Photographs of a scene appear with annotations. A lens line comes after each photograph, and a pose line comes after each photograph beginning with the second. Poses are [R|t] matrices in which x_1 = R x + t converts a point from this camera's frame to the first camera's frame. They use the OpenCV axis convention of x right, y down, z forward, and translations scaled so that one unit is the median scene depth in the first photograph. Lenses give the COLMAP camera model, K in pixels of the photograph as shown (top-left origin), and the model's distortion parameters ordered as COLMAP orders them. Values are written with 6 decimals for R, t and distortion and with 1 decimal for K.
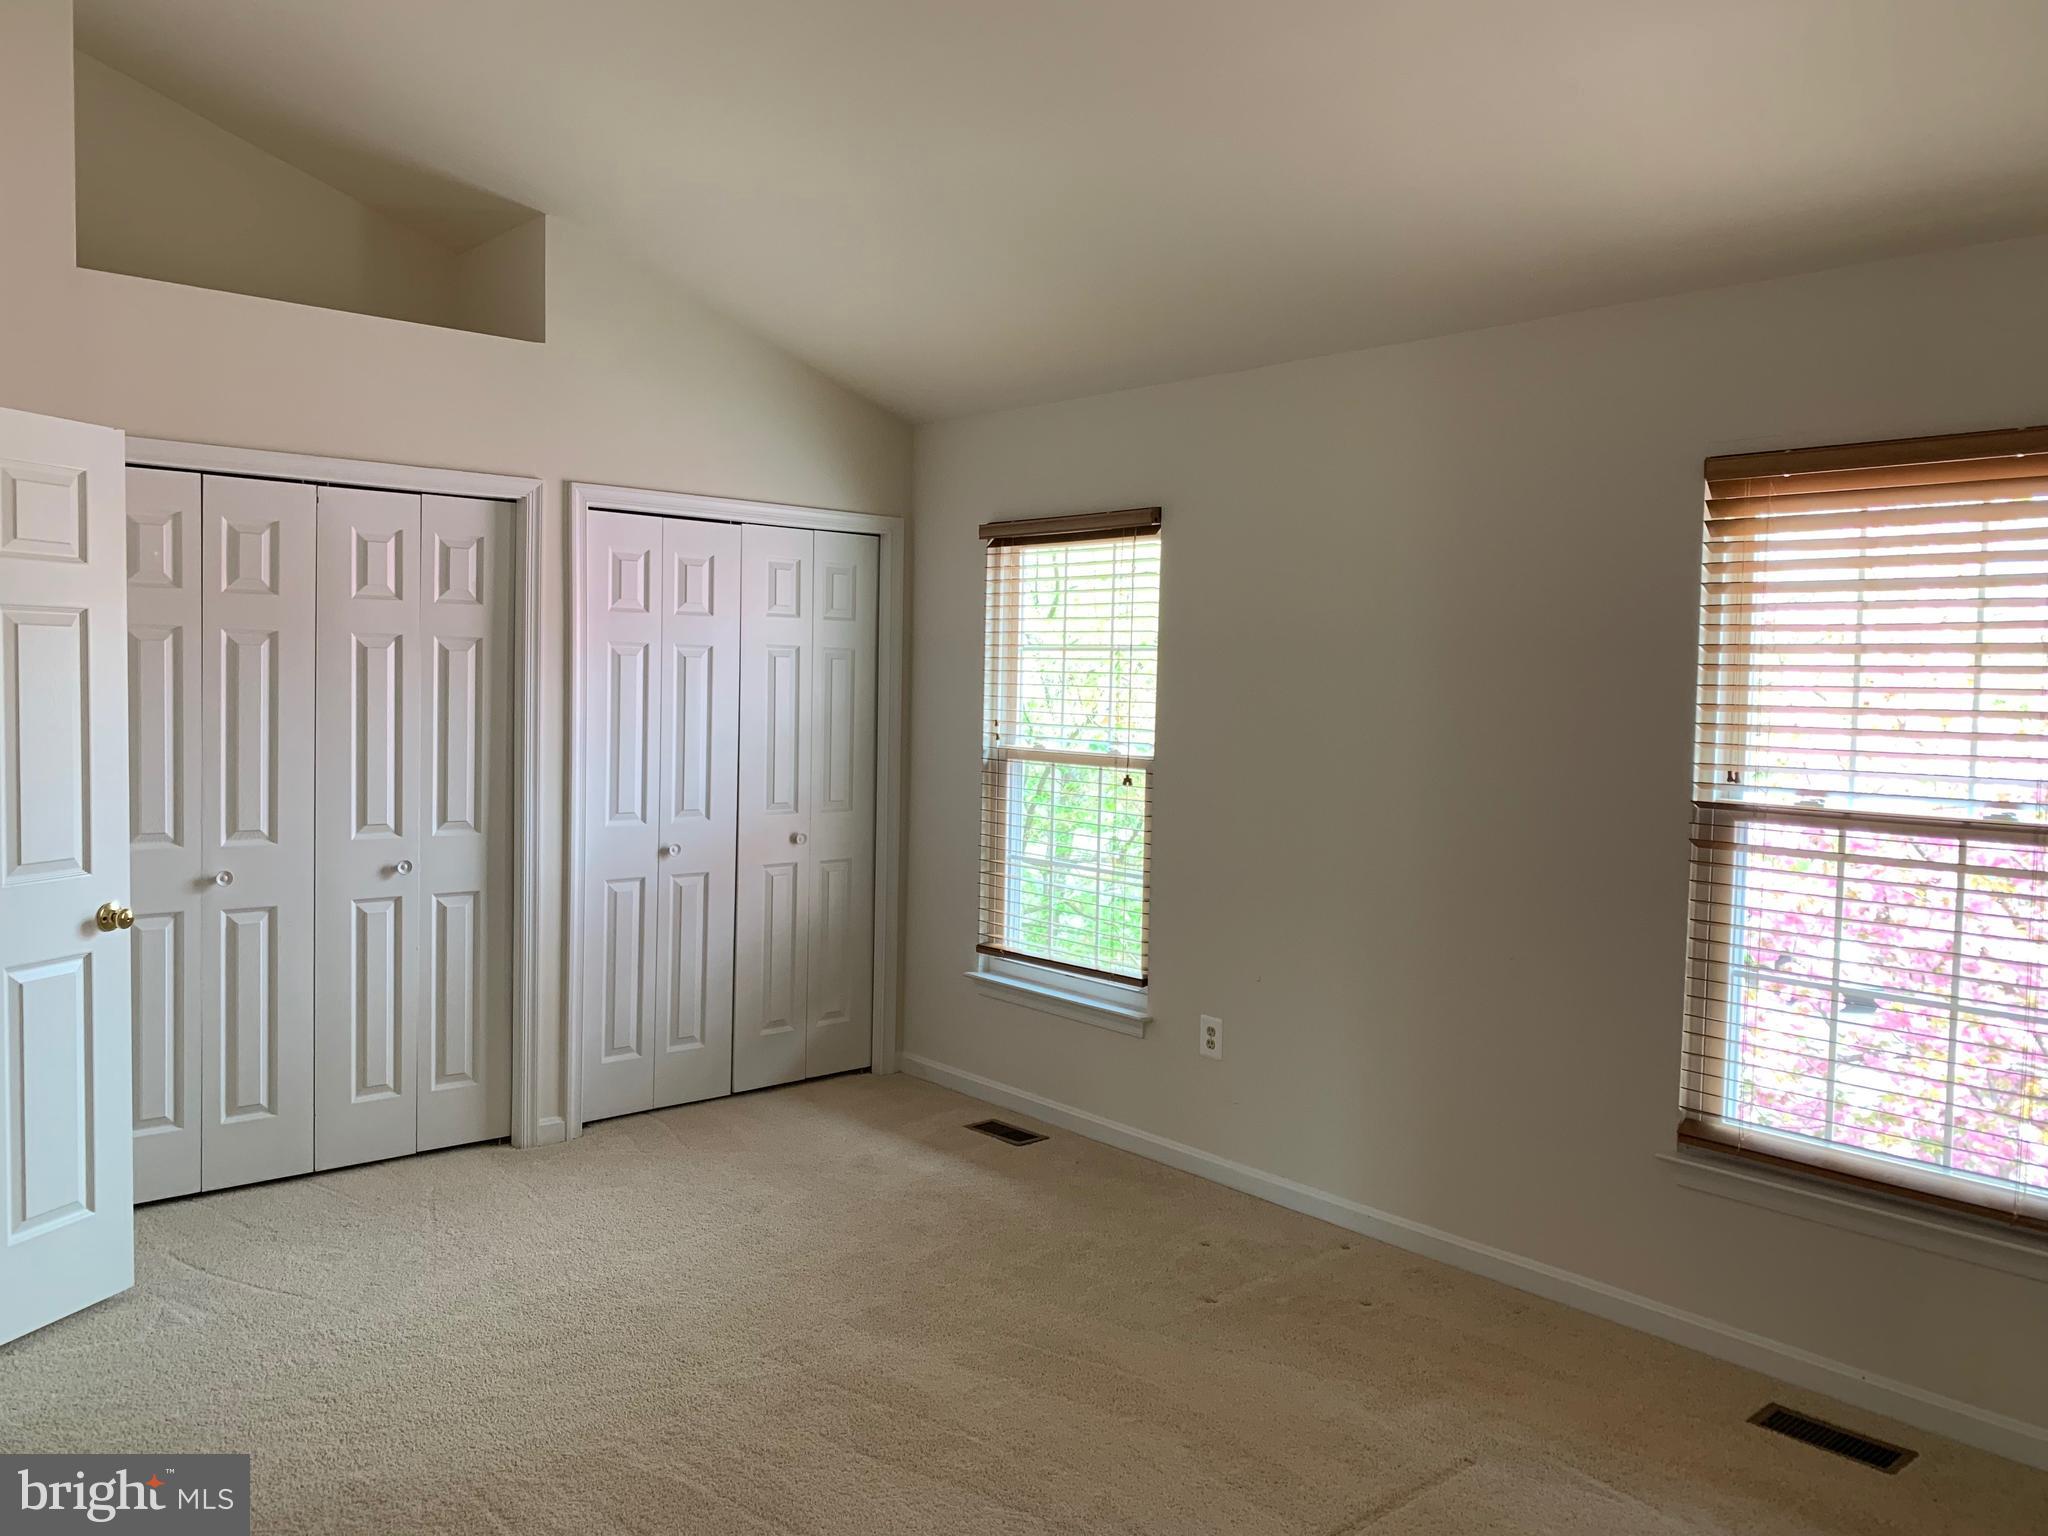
lens RADIAL K [[1606.4, 0, 1032.9], [0, 1606.4, 762.8], [0, 0, 1]] dist [0.043688, -0.031357]
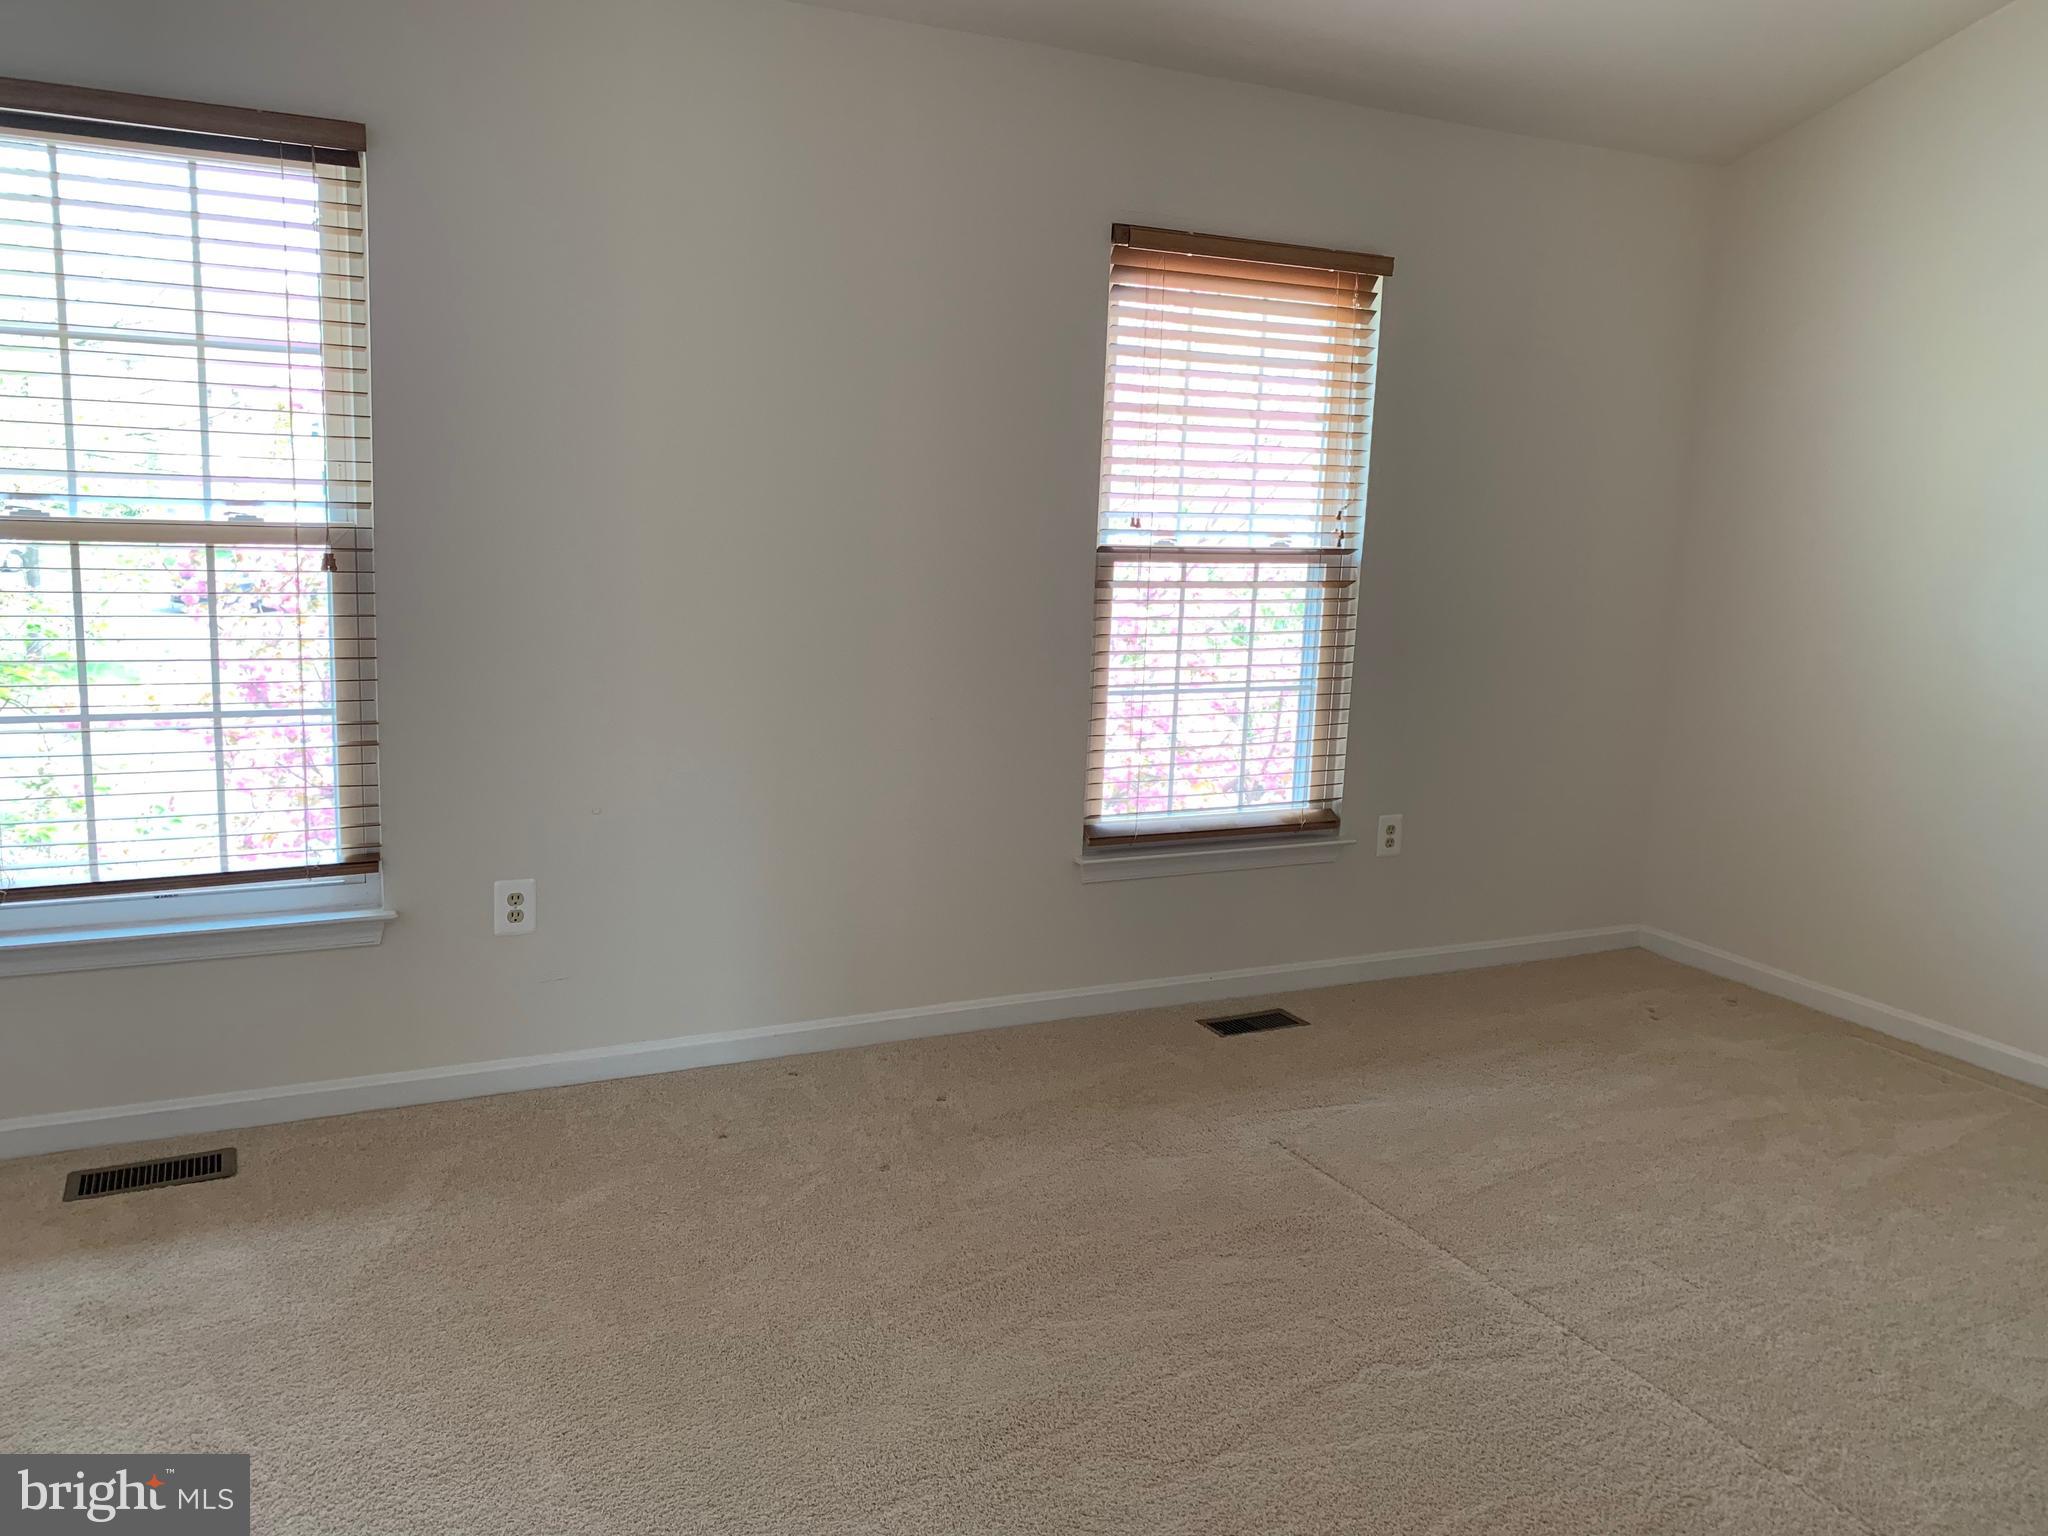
lens RADIAL K [[1606.4, 0, 1026.1], [0, 1606.4, 756.5], [0, 0, 1]] dist [0.043688, -0.031357]
pose [[0.236871, -0.198297, 0.951089, -0.629308], [0.004463, 0.979161, 0.203038, -0.054737], [-0.971531, -0.043849, 0.232820, 0.729046]]
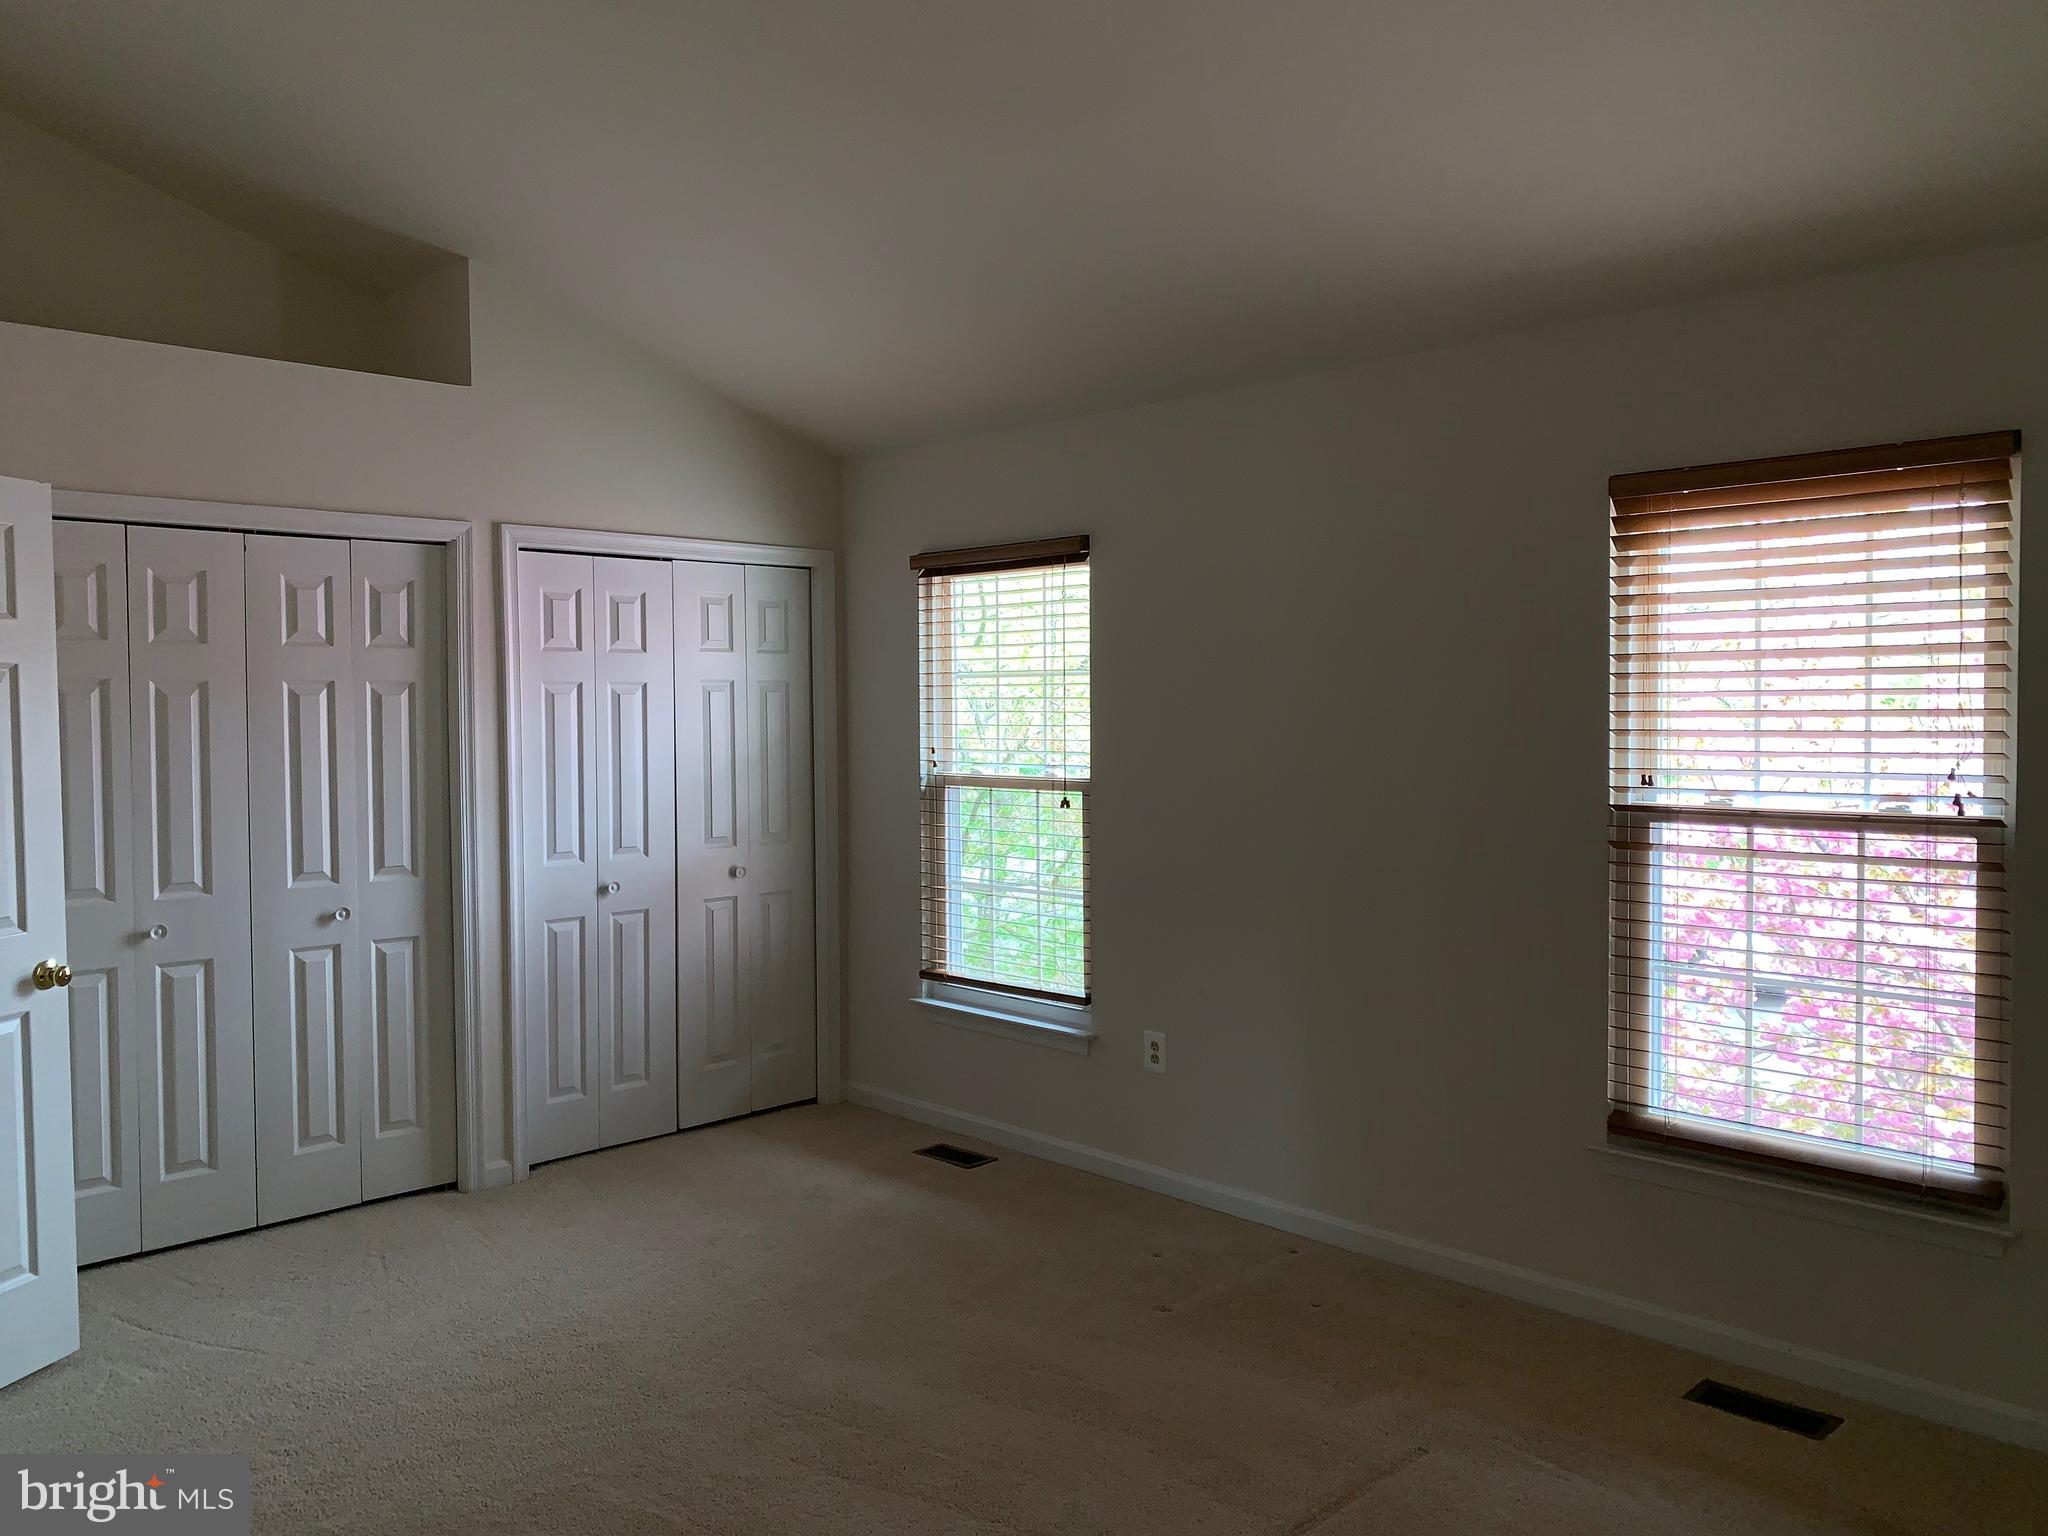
lens RADIAL K [[1606.4, 0, 1042.4], [0, 1606.4, 764.8], [0, 0, 1]] dist [0.043688, -0.031357]
pose [[0.997973, -0.031719, 0.055163, -0.012944], [0.032535, 0.999373, -0.013953, 0.000622], [-0.054686, 0.015720, 0.998380, -0.019715]]
